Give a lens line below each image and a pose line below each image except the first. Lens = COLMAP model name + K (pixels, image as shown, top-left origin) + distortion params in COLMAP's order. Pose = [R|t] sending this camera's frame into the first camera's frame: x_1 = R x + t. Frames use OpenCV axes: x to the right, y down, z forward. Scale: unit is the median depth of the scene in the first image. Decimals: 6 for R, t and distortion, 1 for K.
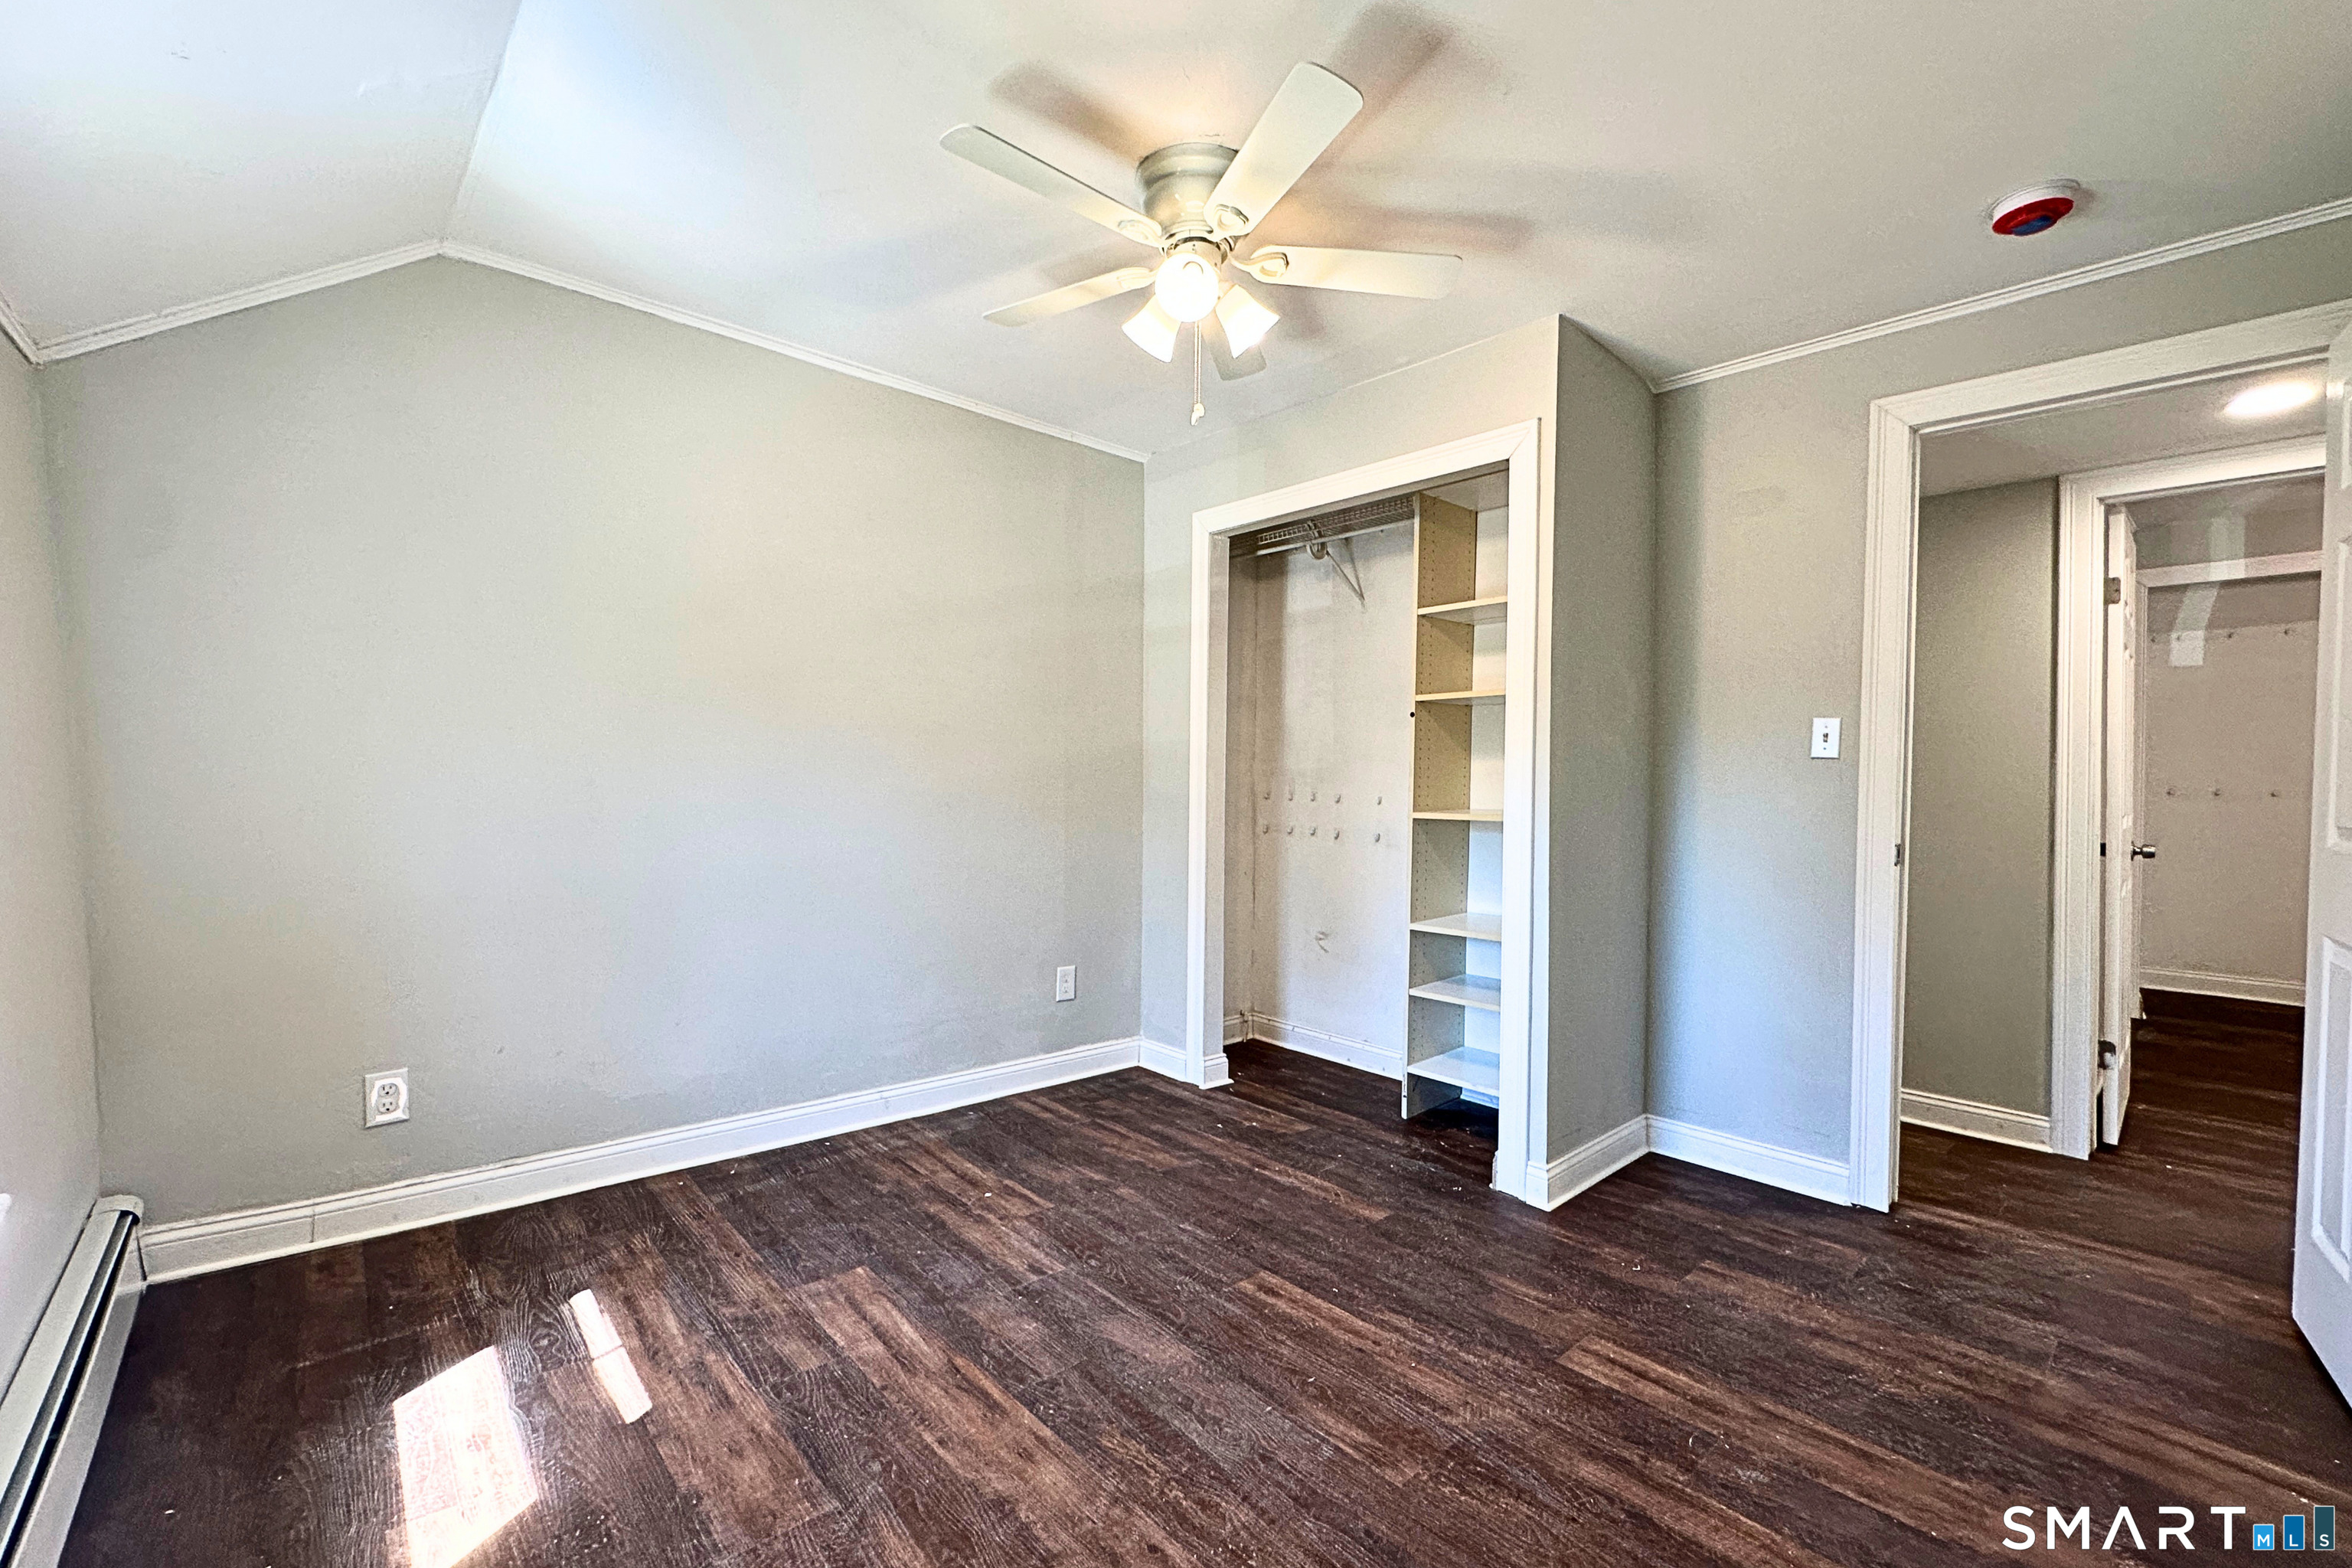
lens RADIAL K [[954.9, 0, 1176.4], [0, 954.9, 785.5], [0, 0, 1]] dist [0.001902, 0.000105]
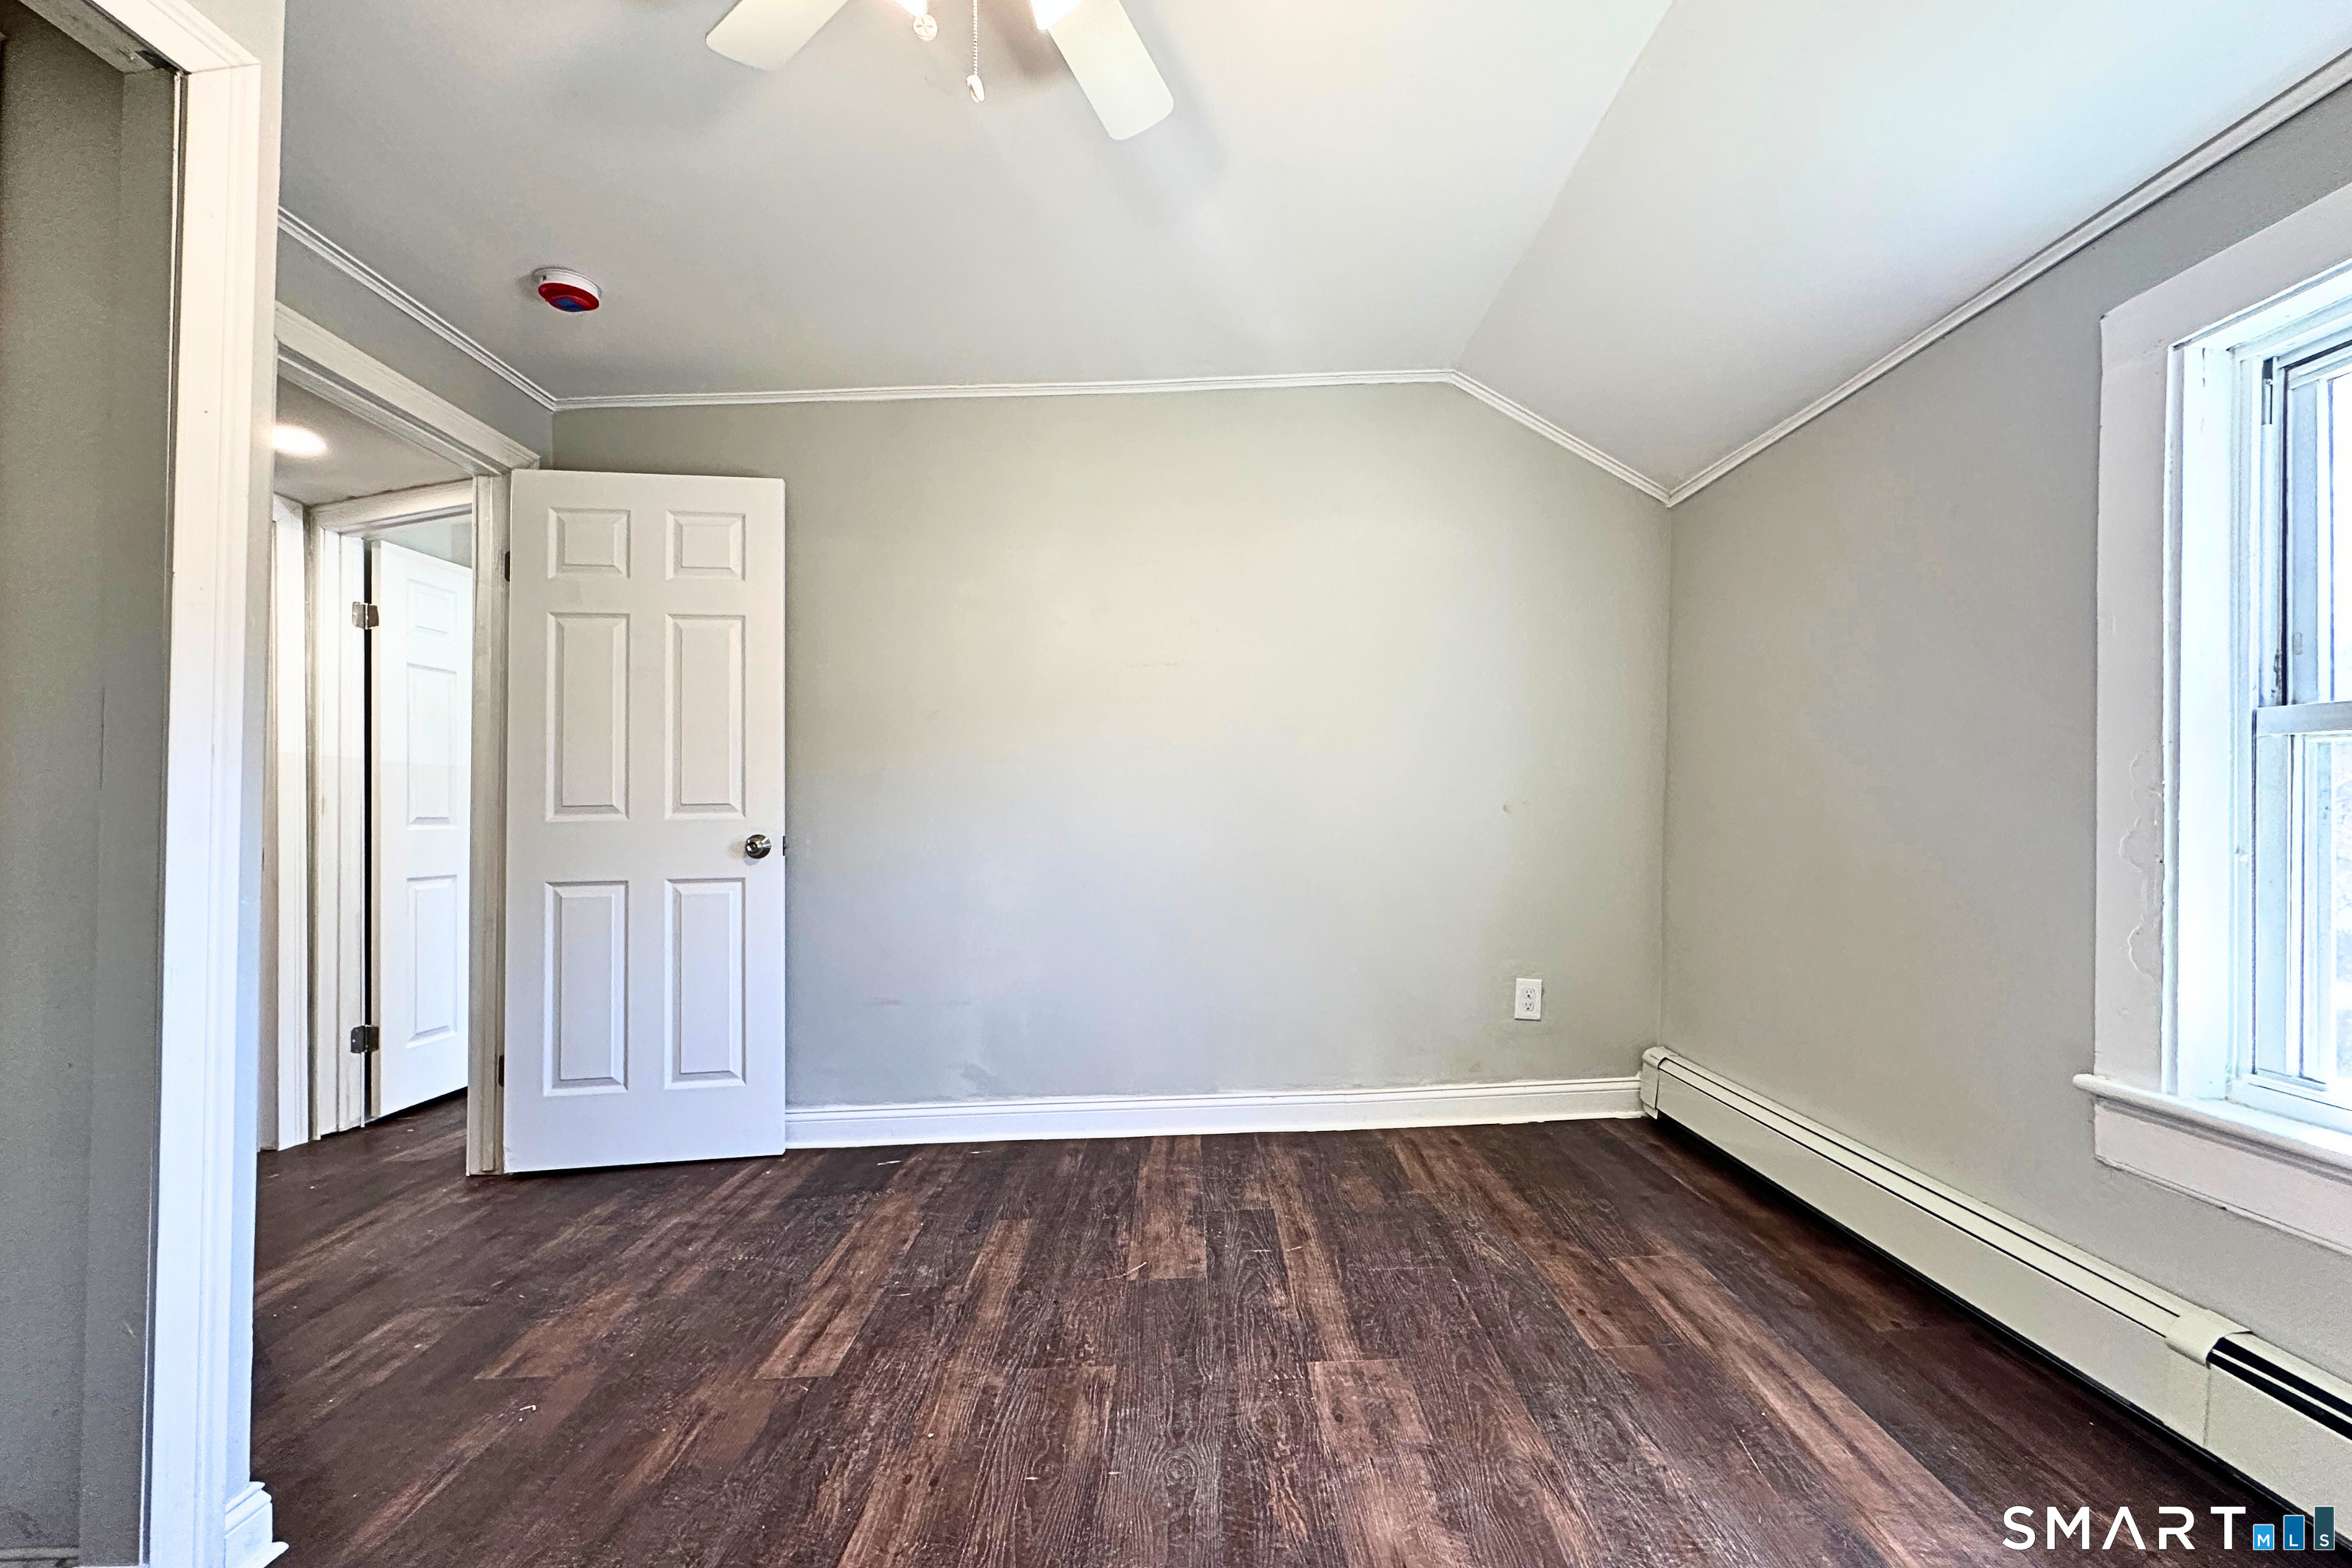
lens RADIAL K [[954.9, 0, 1183.1], [0, 954.9, 789.8], [0, 0, 1]] dist [0.001902, 0.000105]
pose [[-0.751955, 0.020893, 0.658883, -0.548371], [0.022190, 0.999733, -0.006377, 0.054793], [-0.658841, 0.009825, -0.752218, 1.672685]]
